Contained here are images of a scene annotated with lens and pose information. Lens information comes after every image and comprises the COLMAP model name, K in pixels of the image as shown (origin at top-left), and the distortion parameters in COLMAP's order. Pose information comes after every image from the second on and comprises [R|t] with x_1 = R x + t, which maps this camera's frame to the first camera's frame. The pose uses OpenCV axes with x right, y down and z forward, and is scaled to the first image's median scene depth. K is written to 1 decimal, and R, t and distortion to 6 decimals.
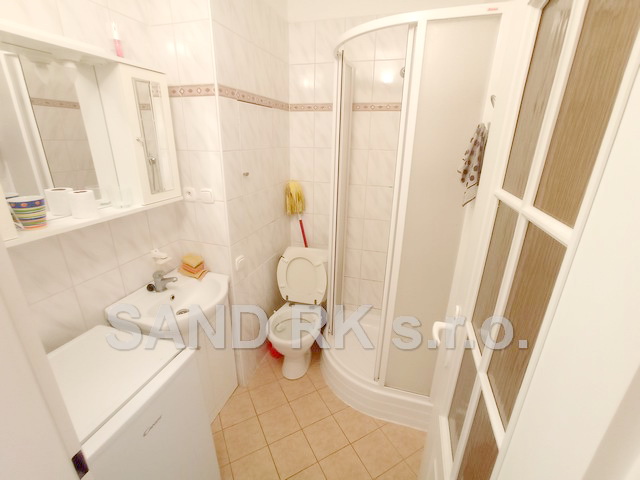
lens RADIAL K [[291.8, 0, 317.1], [0, 291.8, 241.9], [0, 0, 1]] dist [-0.034184, 0.015763]
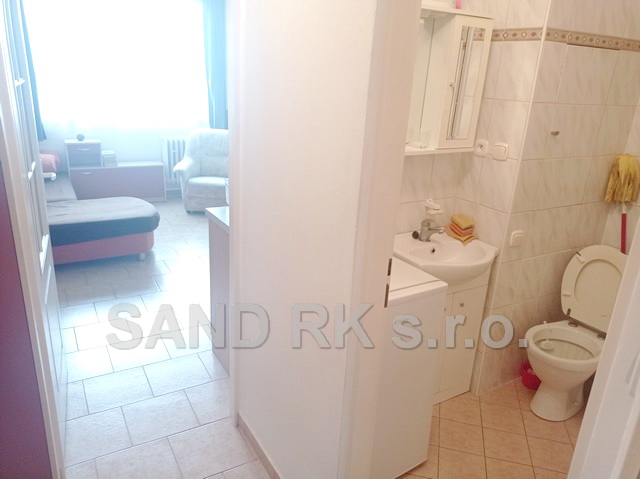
lens RADIAL K [[468.7, 0, 314.8], [0, 468.7, 241.2], [0, 0, 1]] dist [0.008145, -0.032933]
pose [[0.738280, 0.240193, -0.630277, 0.162682], [-0.263804, 0.962836, 0.057920, 0.164449], [0.620766, 0.123509, 0.774207, -0.404205]]
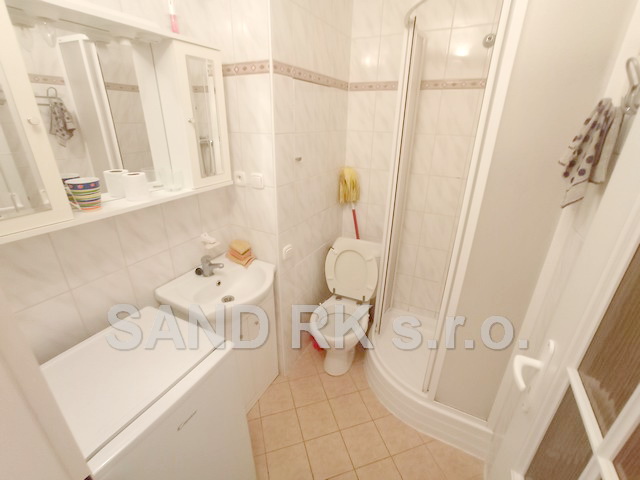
lens RADIAL K [[291.8, 0, 318.2], [0, 291.8, 241.6], [0, 0, 1]] dist [-0.034184, 0.015763]
pose [[0.983734, 0.068289, -0.166145, -0.007821], [-0.060187, 0.996762, 0.053328, -0.022274], [0.169249, -0.042461, 0.984658, 0.077209]]
